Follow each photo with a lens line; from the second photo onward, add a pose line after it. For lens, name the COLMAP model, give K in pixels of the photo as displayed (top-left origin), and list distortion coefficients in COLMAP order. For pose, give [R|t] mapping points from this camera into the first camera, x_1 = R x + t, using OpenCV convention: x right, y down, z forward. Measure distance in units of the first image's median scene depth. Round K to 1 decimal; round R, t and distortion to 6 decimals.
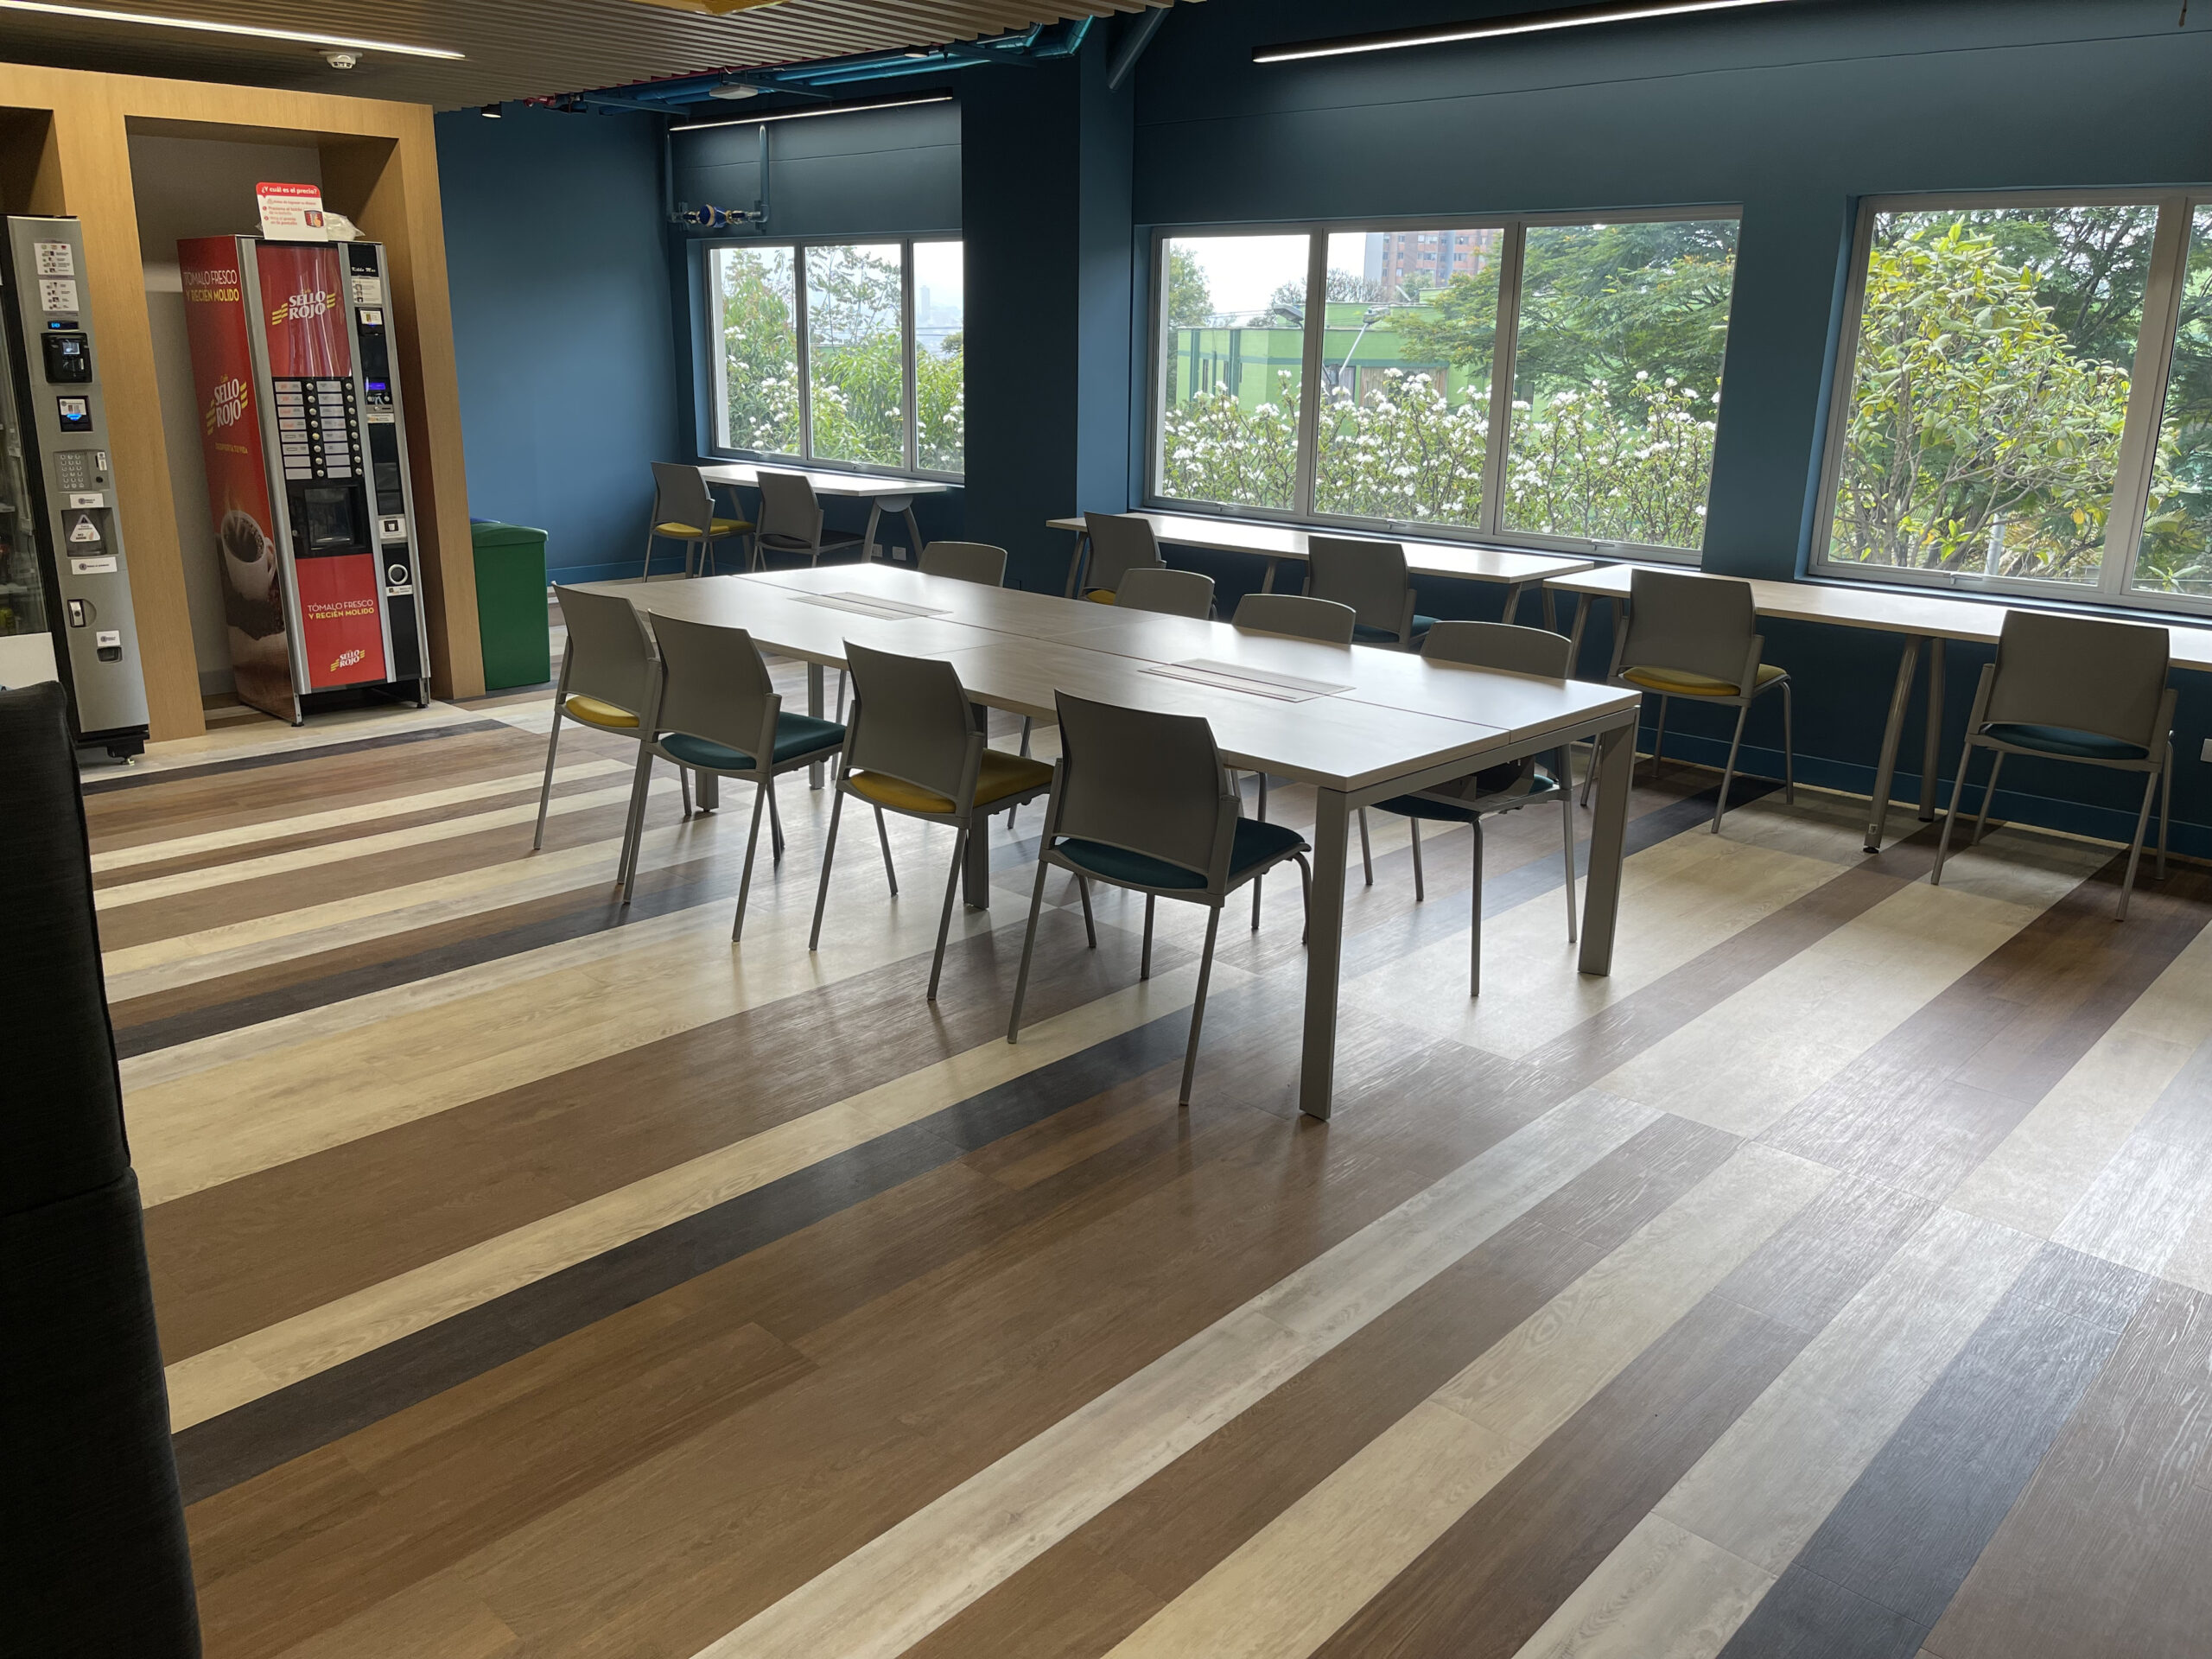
lens RADIAL K [[1668.4, 0, 1106.0], [0, 1668.4, 829.5], [0, 0, 1]] dist [0.079887, -0.098027]
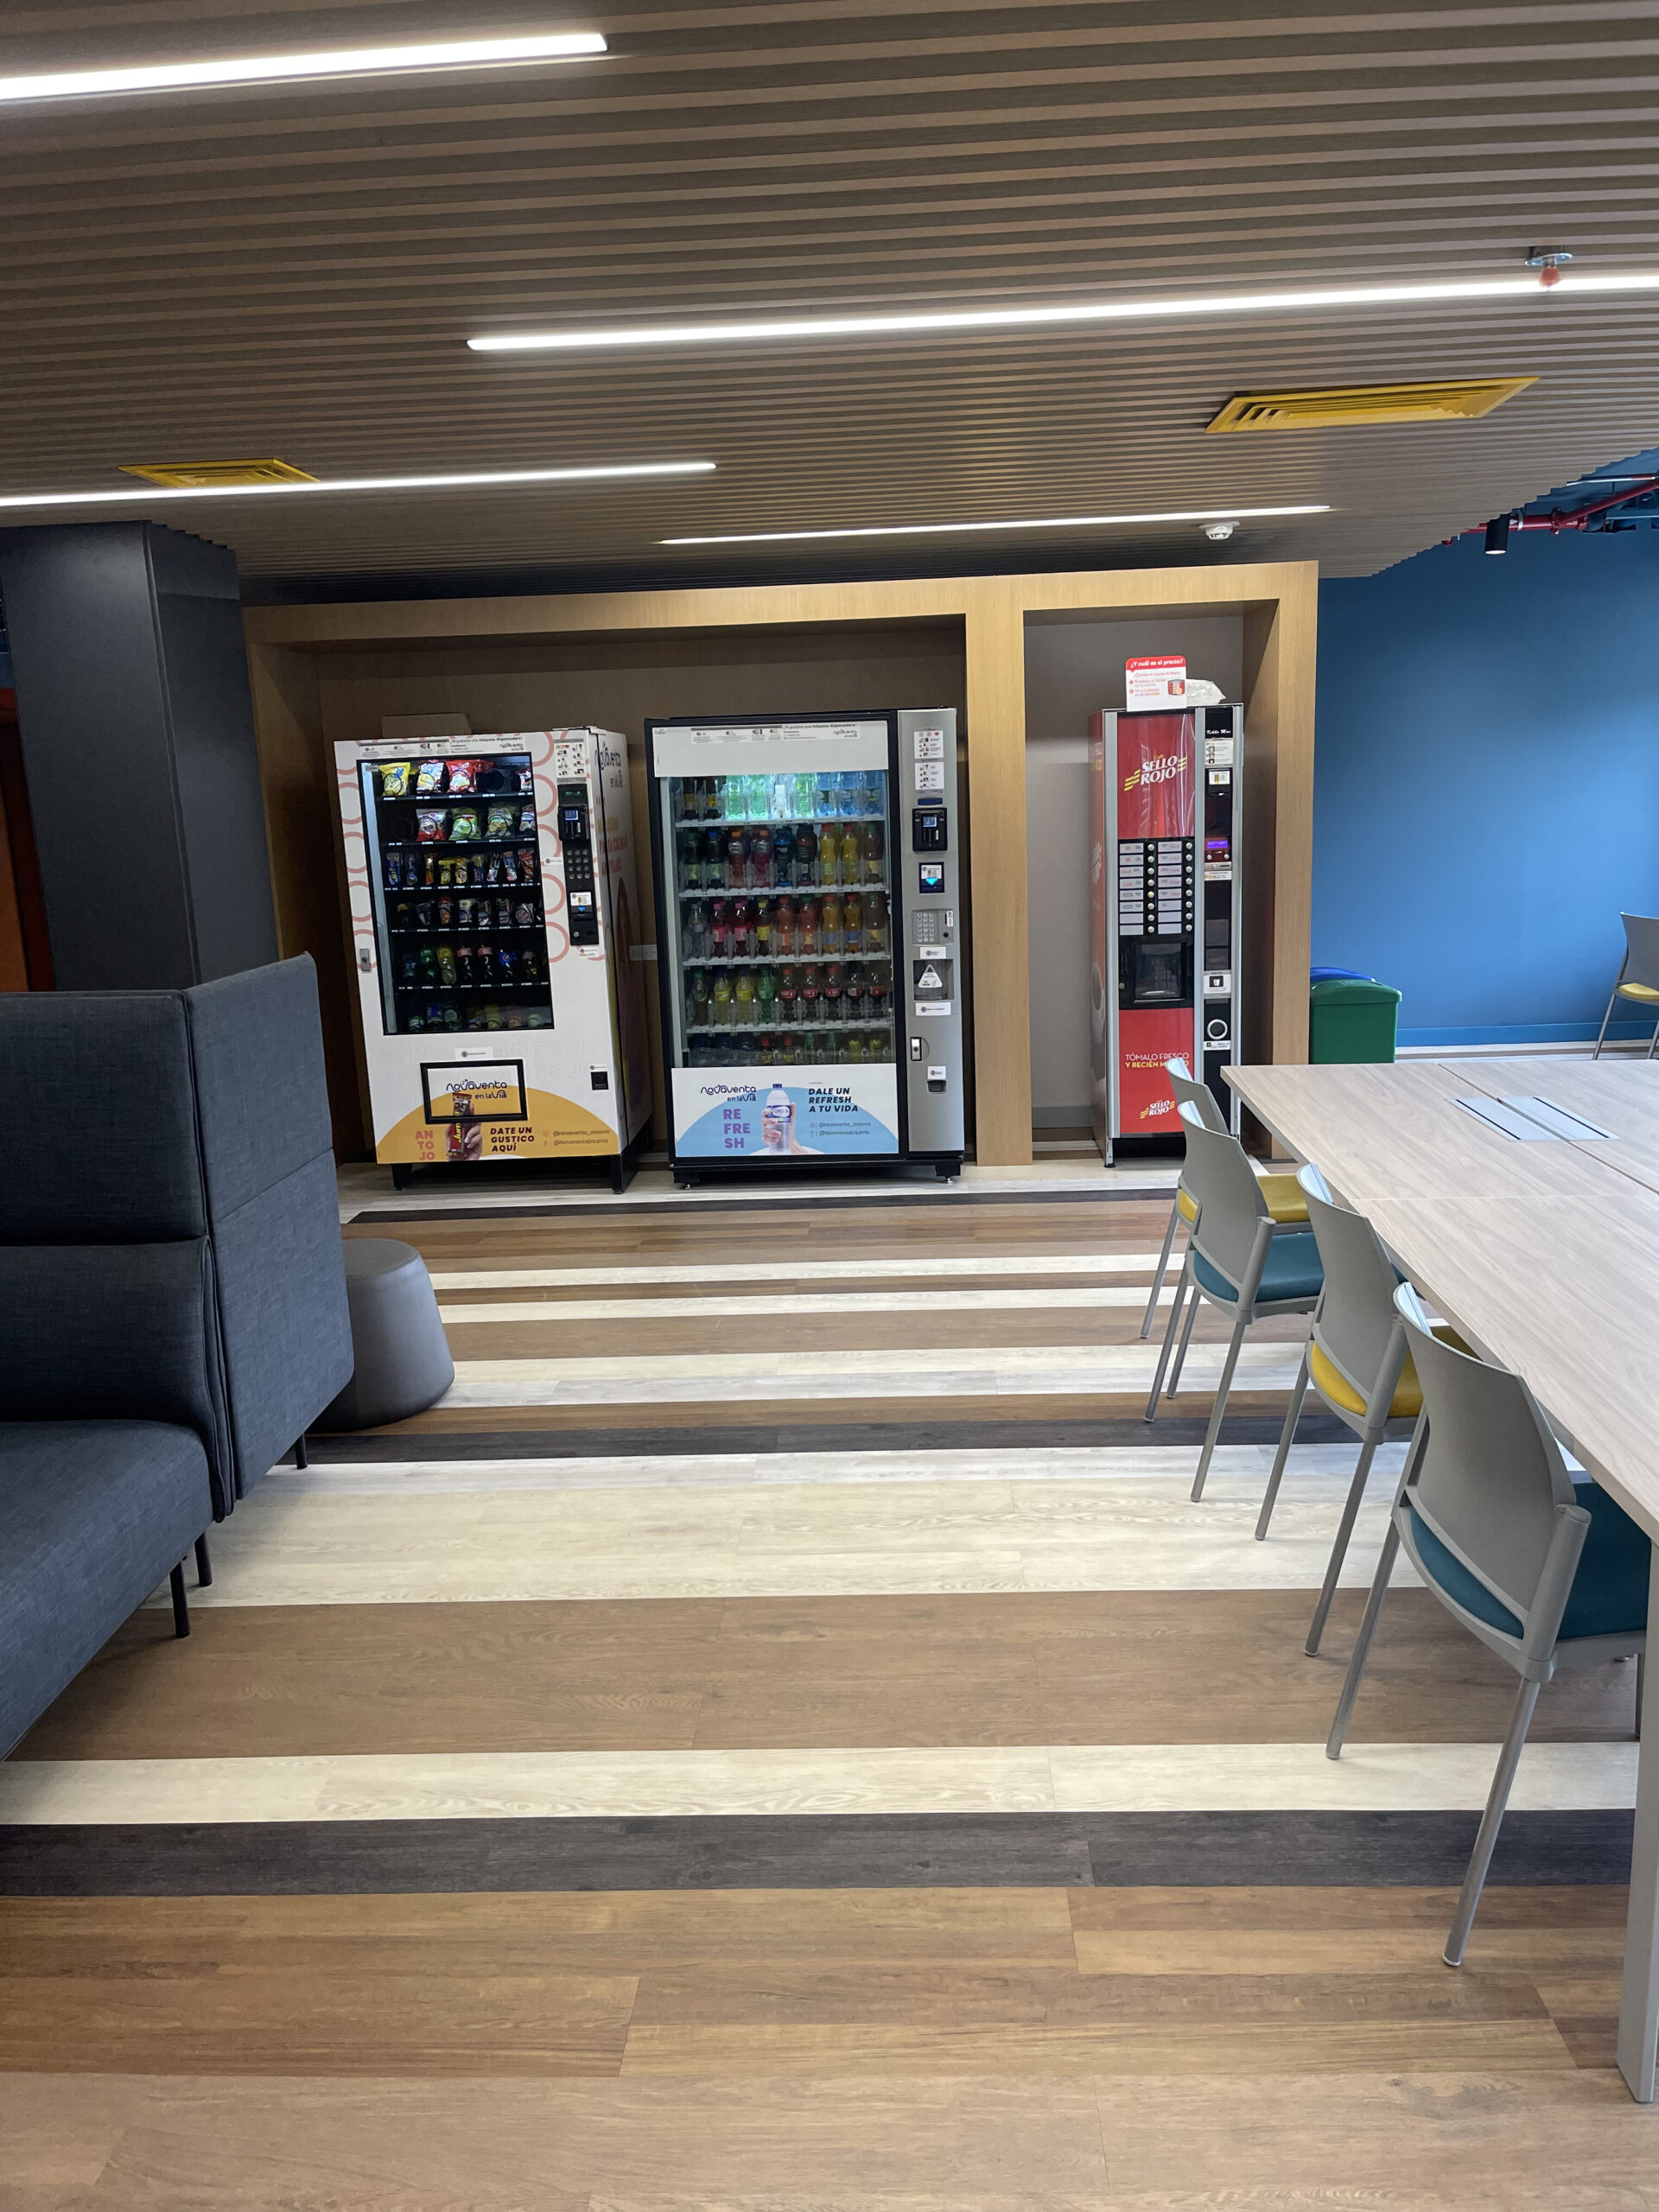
lens RADIAL K [[1668.4, 0, 829.5], [0, 1668.4, 1106.0], [0, 0, 1]] dist [0.079887, -0.098027]
pose [[0.646438, 0.102931, -0.755991, 0.200544], [-0.167271, 0.985872, -0.008801, -0.065626], [0.744405, 0.132145, 0.654522, 0.209406]]
